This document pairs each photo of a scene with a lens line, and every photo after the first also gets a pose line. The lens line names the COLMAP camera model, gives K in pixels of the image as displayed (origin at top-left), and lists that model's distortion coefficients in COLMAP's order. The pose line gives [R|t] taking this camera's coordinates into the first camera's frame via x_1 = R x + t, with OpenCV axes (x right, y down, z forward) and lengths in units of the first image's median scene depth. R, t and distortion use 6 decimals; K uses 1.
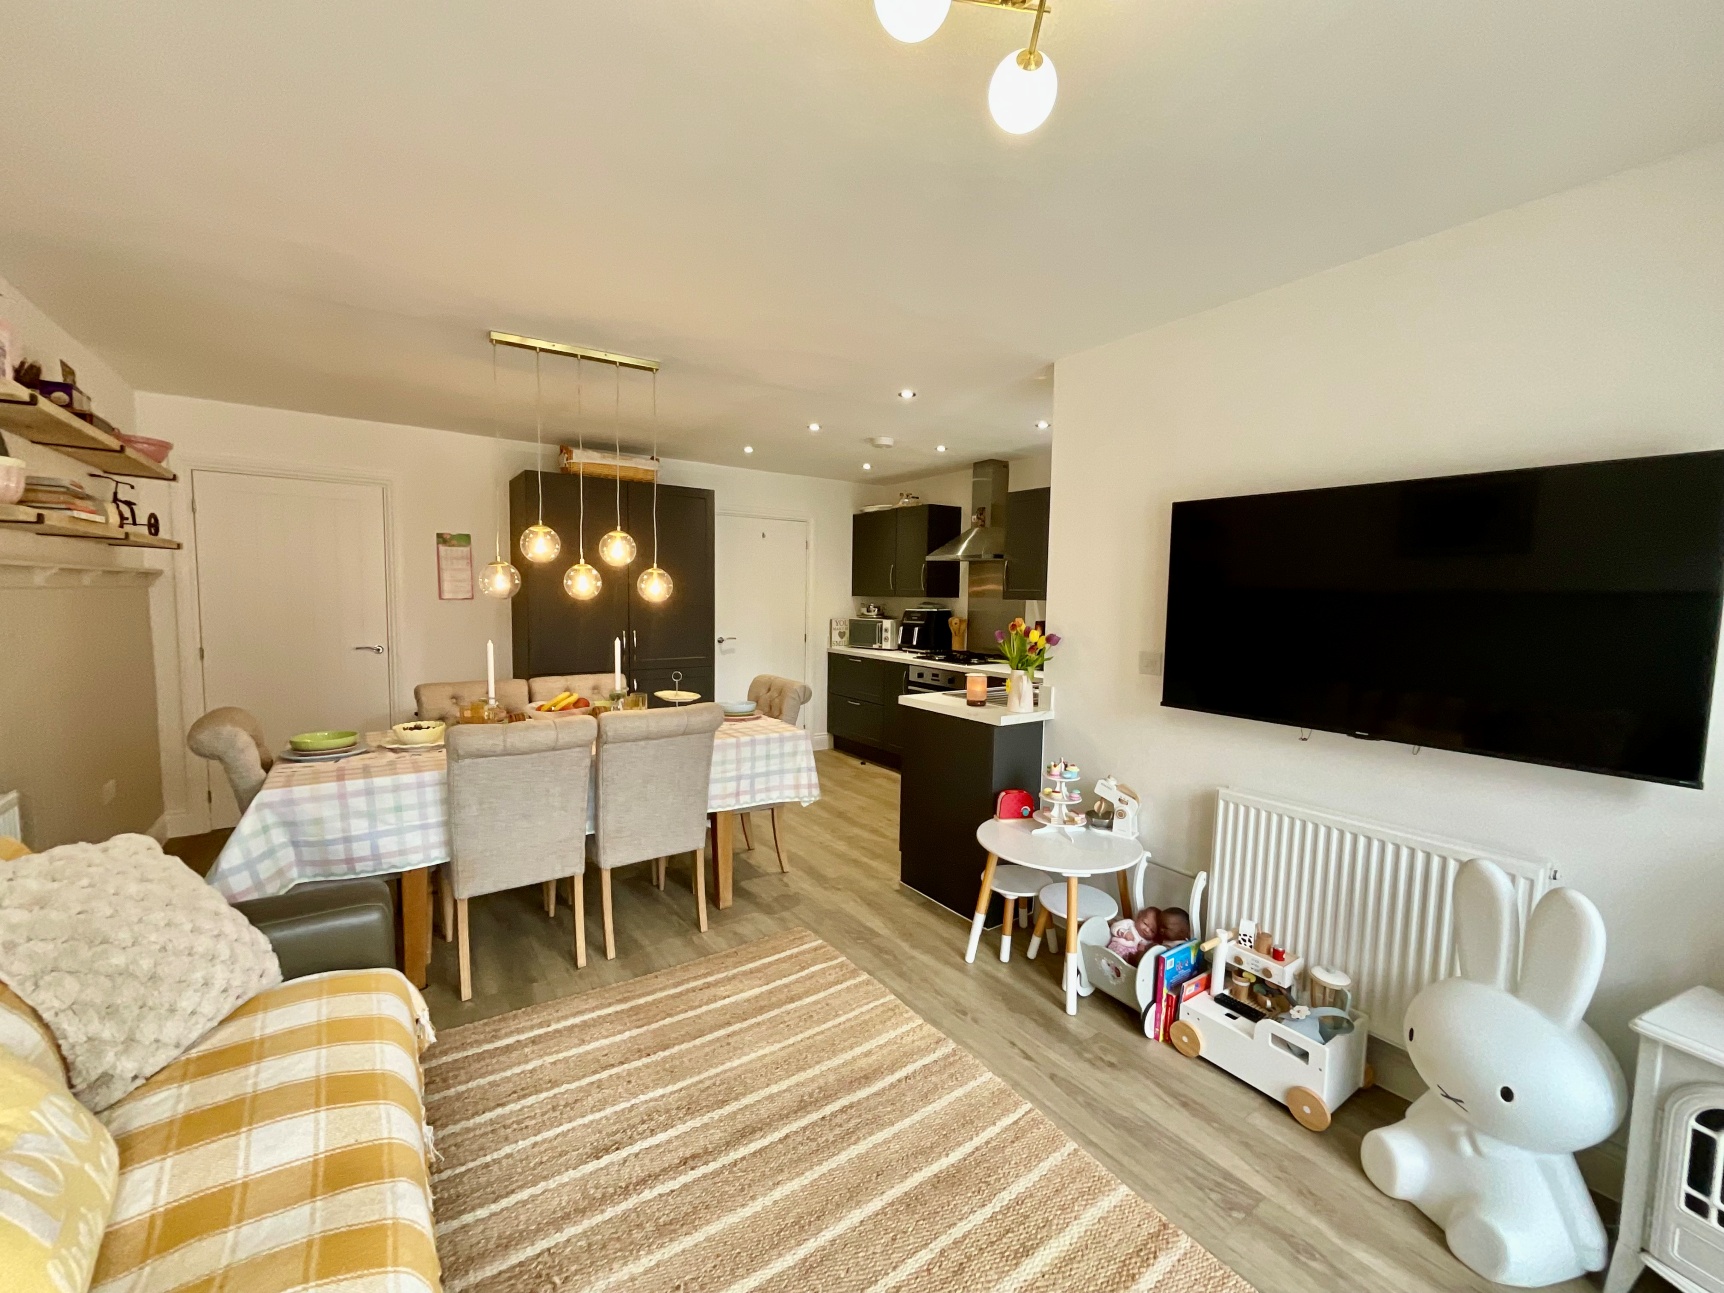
lens RADIAL K [[706.5, 0, 897.8], [0, 706.5, 644.4], [0, 0, 1]] dist [0.002209, 0.000789]
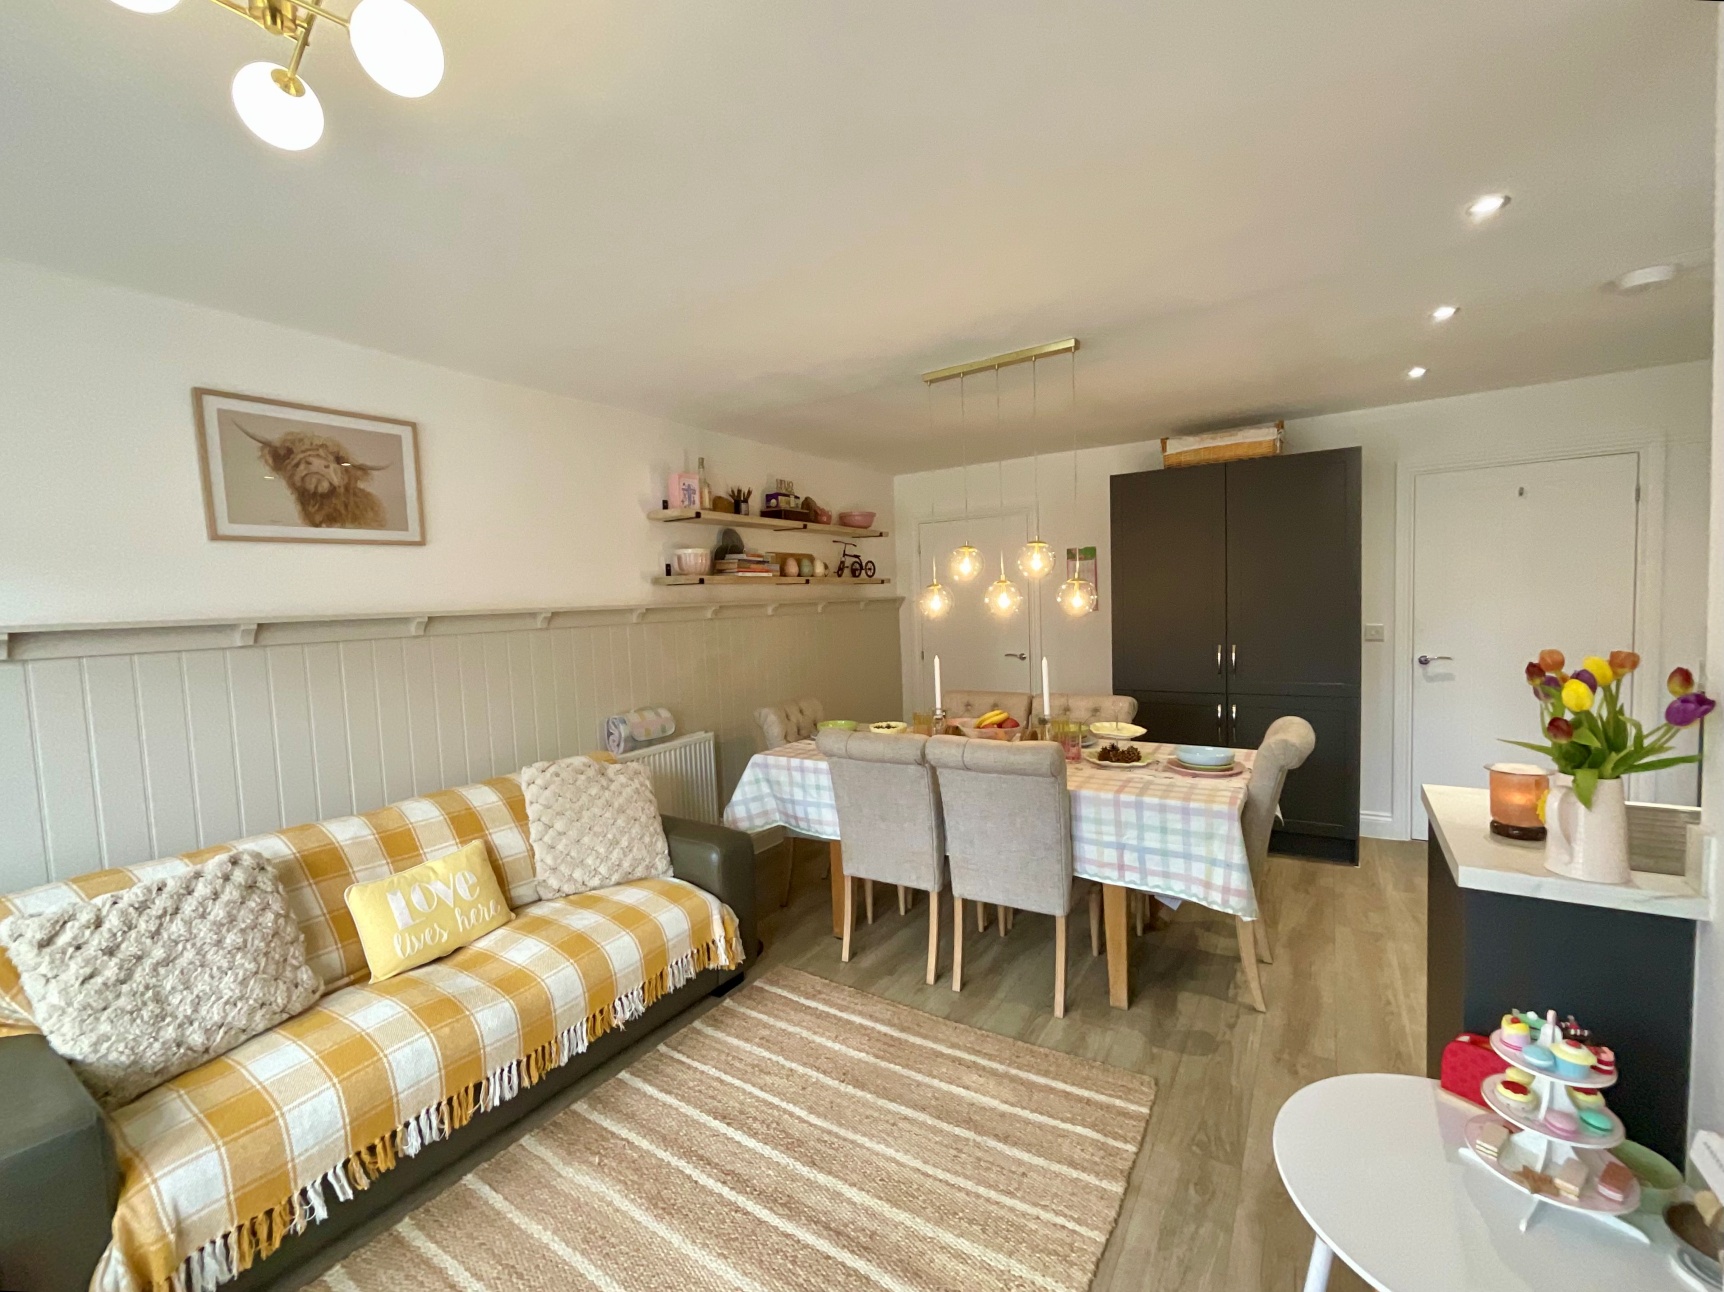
lens RADIAL K [[759.1, 0, 862.0], [0, 759.1, 646.0], [0, 0, 1]] dist [-0.002318, -0.000023]
pose [[0.341442, 0.027426, -0.939503, 0.501008], [-0.023071, 0.999518, 0.020793, -0.044409], [0.939620, 0.014576, 0.341910, 0.501938]]
